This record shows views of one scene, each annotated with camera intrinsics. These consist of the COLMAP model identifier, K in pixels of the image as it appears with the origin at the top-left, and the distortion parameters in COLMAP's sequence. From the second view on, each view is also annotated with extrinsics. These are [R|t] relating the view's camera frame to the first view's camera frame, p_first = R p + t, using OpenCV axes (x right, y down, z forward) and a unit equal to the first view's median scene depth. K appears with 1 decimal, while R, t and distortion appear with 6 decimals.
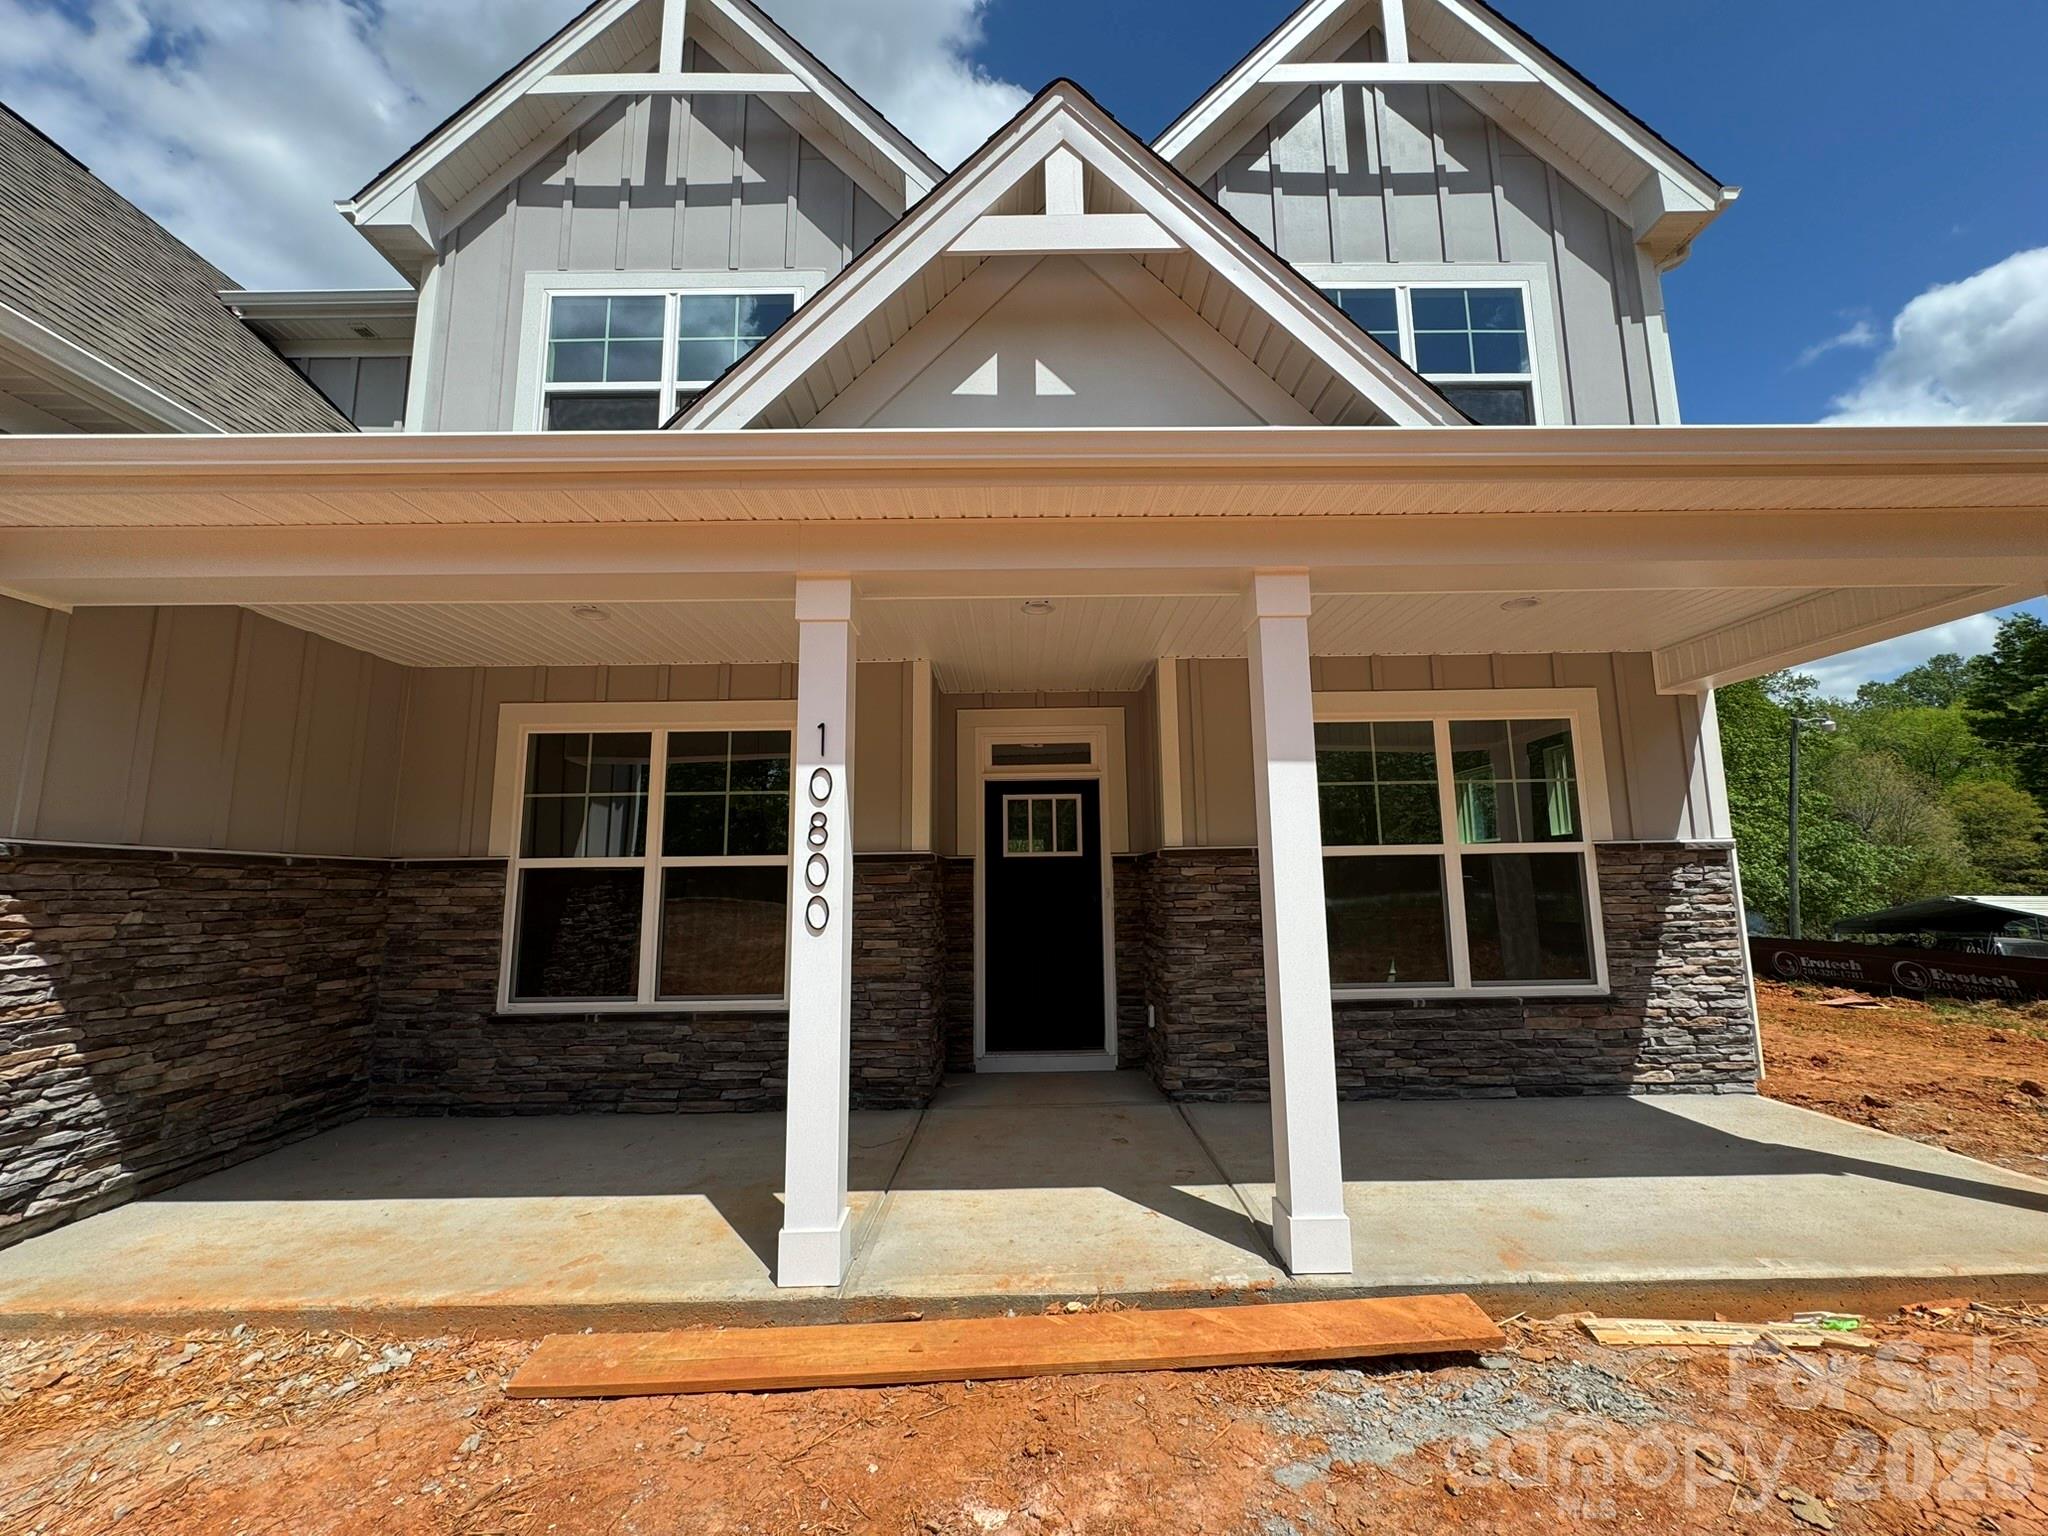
lens RADIAL K [[824.2, 0, 1032.0], [0, 824.2, 766.1], [0, 0, 1]] dist [-0.000614, 0.000654]
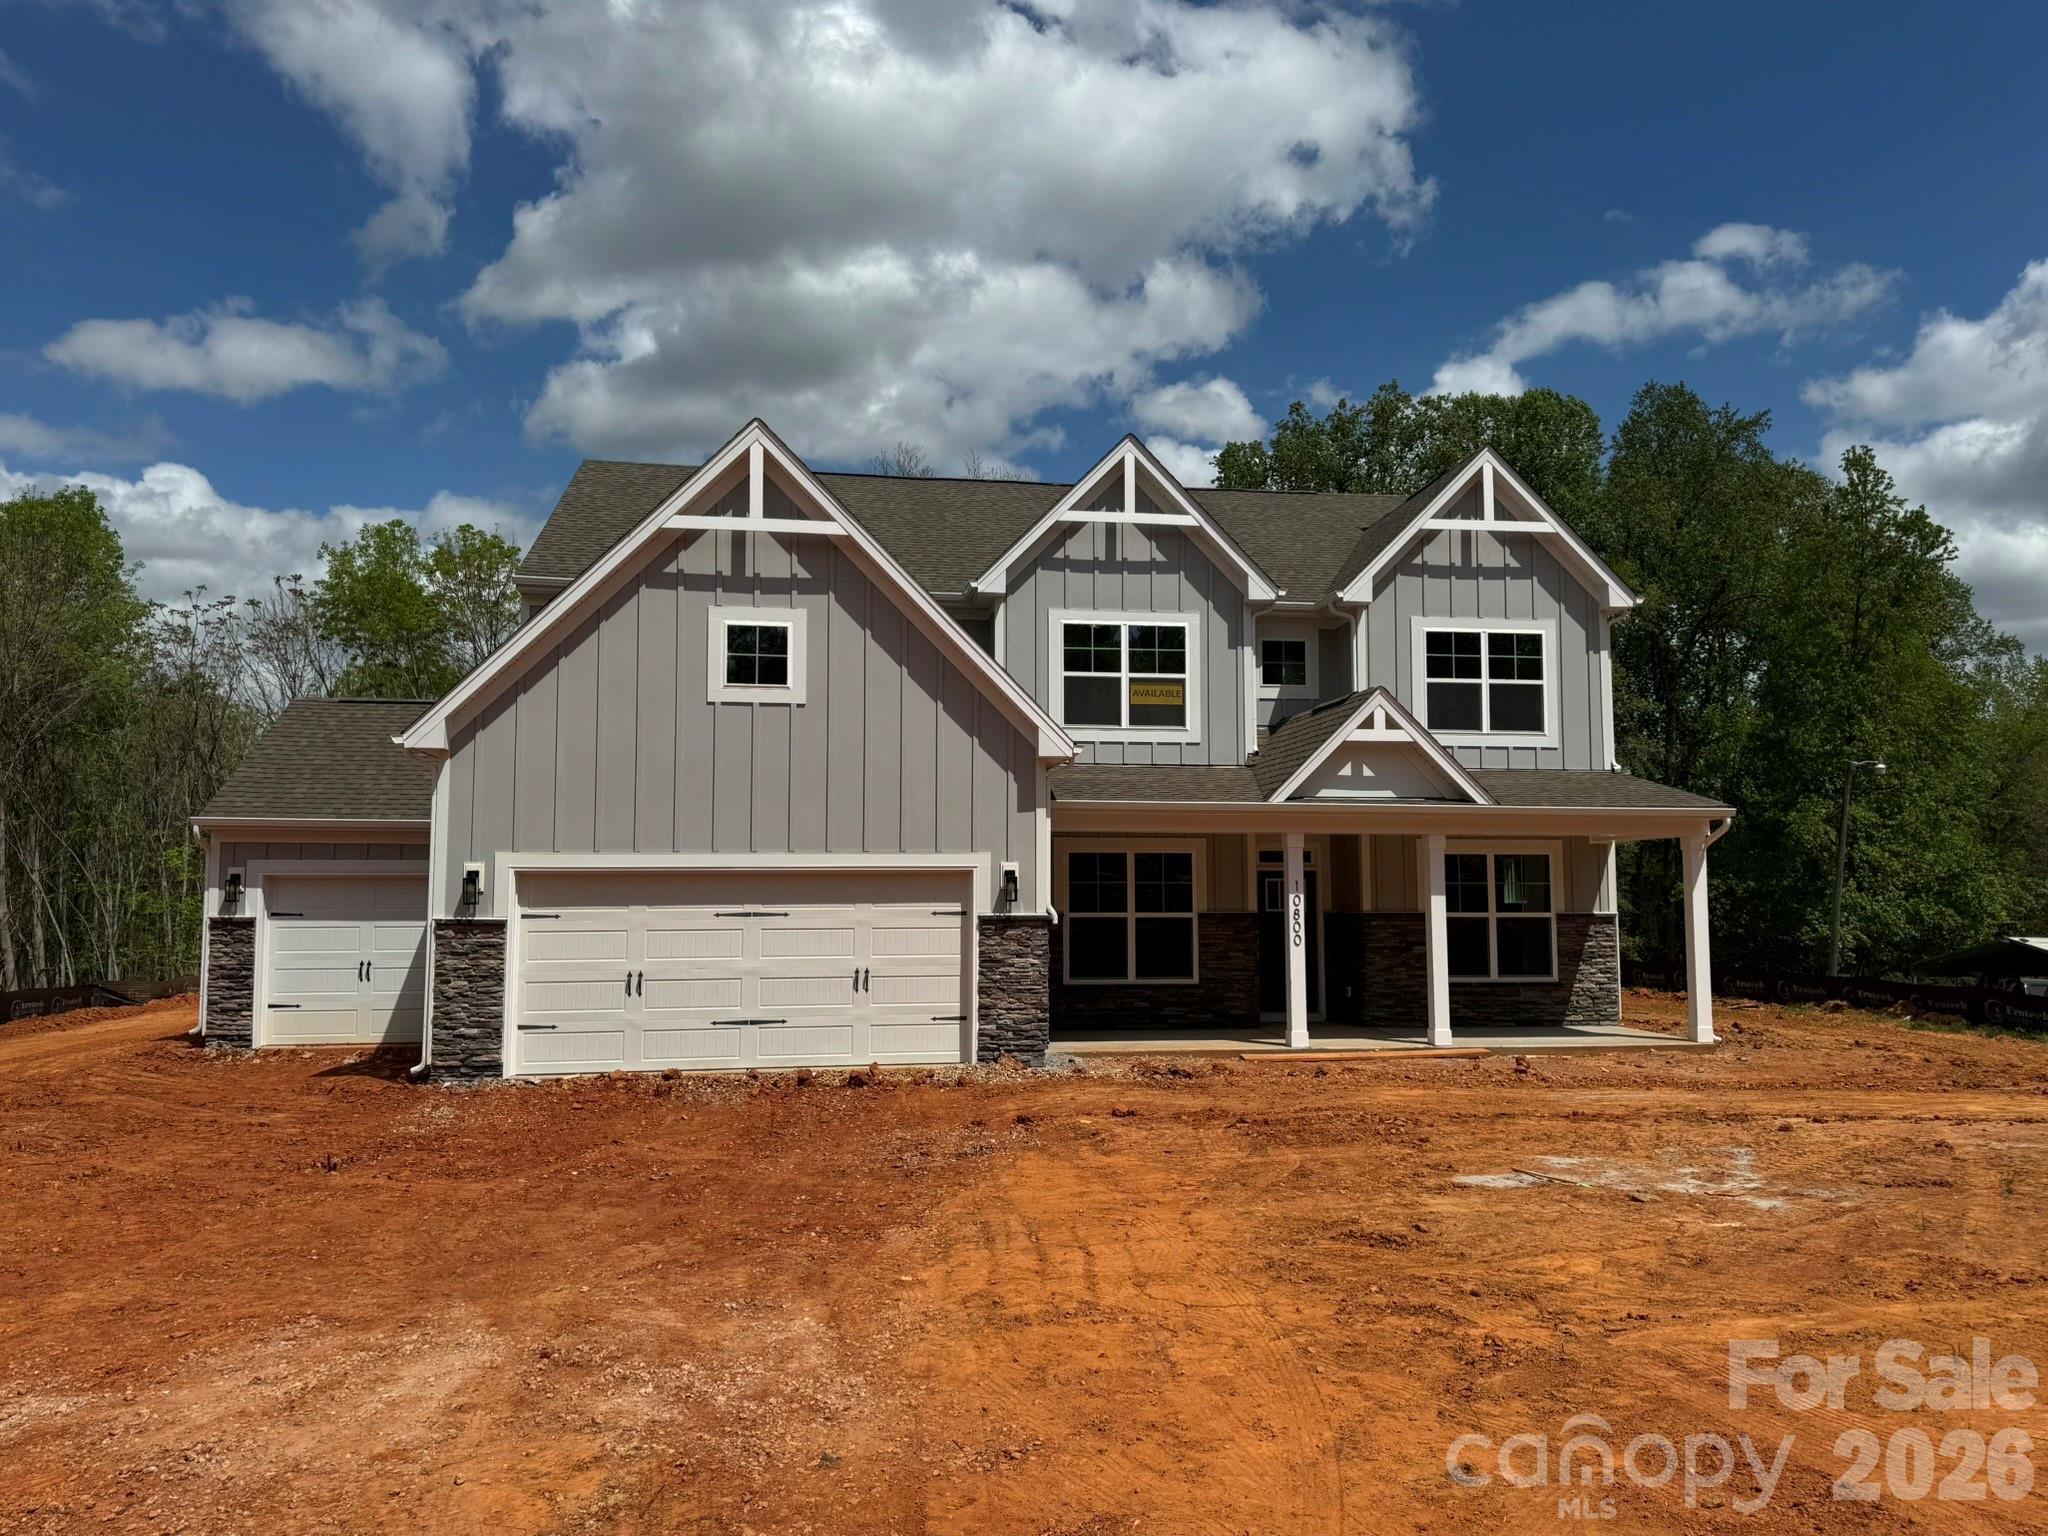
lens RADIAL K [[1431.1, 0, 1019.5], [0, 1431.1, 773.1], [0, 0, 1]] dist [0.049400, -0.002026]
pose [[0.992995, 0.024686, 0.115546, -1.168606], [-0.031401, 0.997900, 0.056660, -0.445282], [-0.113904, -0.059891, 0.991685, -2.582658]]
